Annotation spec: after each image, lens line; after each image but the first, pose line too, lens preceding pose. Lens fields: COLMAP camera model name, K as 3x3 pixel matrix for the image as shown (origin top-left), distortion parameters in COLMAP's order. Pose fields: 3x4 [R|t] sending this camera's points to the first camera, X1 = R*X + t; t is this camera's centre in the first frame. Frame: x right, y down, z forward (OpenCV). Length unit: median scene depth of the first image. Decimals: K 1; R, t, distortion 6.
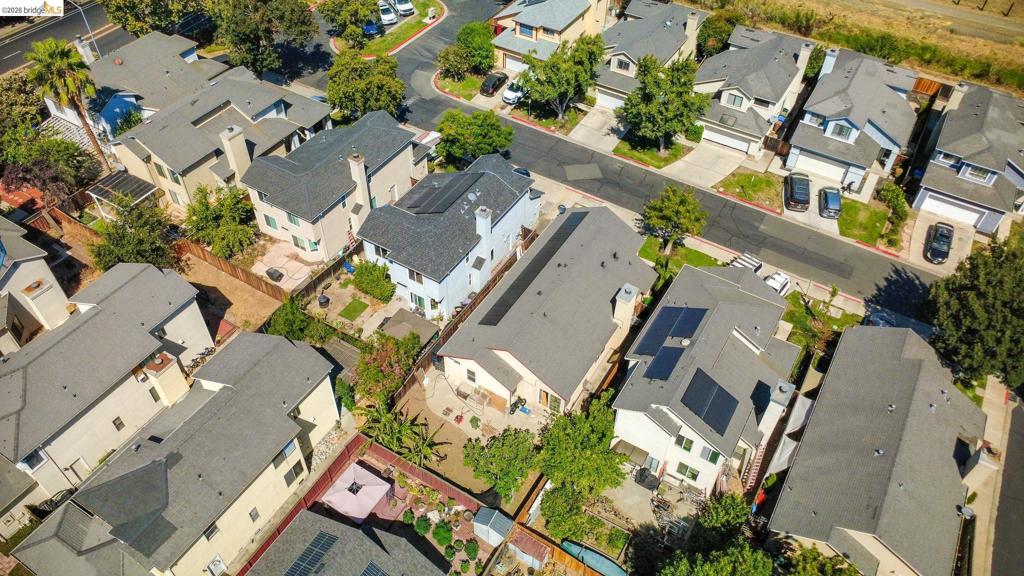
lens RADIAL K [[743.3, 0, 508.0], [0, 743.3, 293.6], [0, 0, 1]] dist [0.007273, -0.004004]
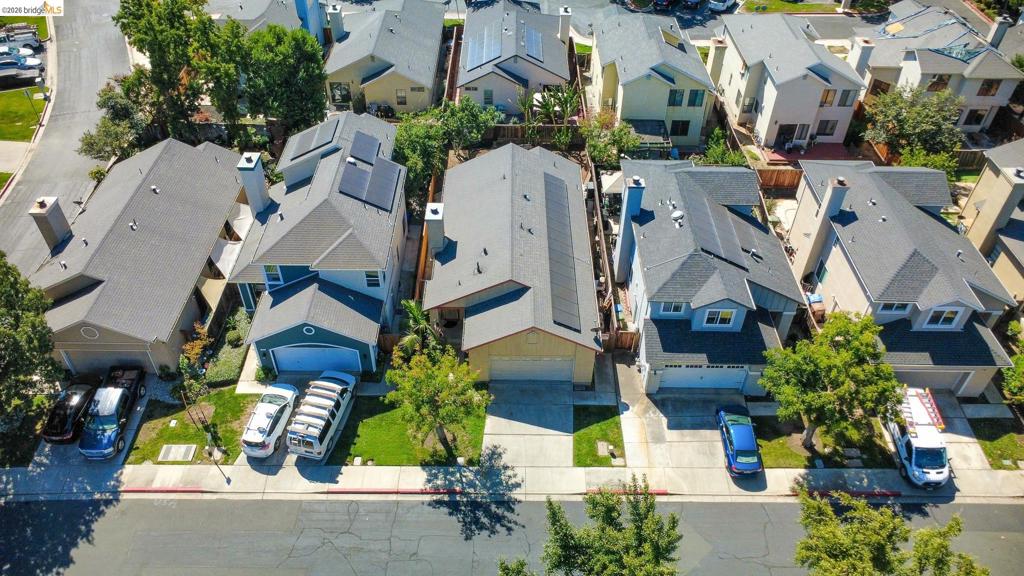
lens RADIAL K [[743.3, 0, 508.0], [0, 743.3, 293.6], [0, 0, 1]] dist [0.007273, -0.004004]
pose [[-0.855233, 0.330598, -0.399102, 0.393956], [-0.390315, 0.095719, 0.915692, -0.692216], [0.340928, 0.938905, 0.047176, 0.922151]]
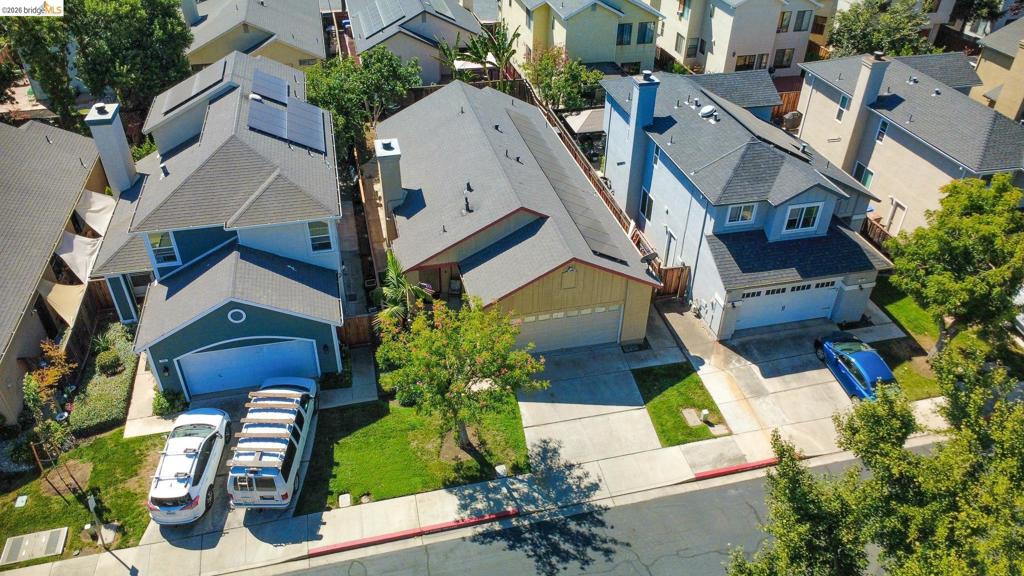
lens RADIAL K [[743.3, 0, 508.0], [0, 743.3, 293.6], [0, 0, 1]] dist [0.007273, -0.004004]
pose [[-0.707459, 0.395670, -0.585616, 0.427960], [-0.526202, 0.258277, 0.810188, -0.450771], [0.471818, 0.881327, 0.025482, 0.975135]]
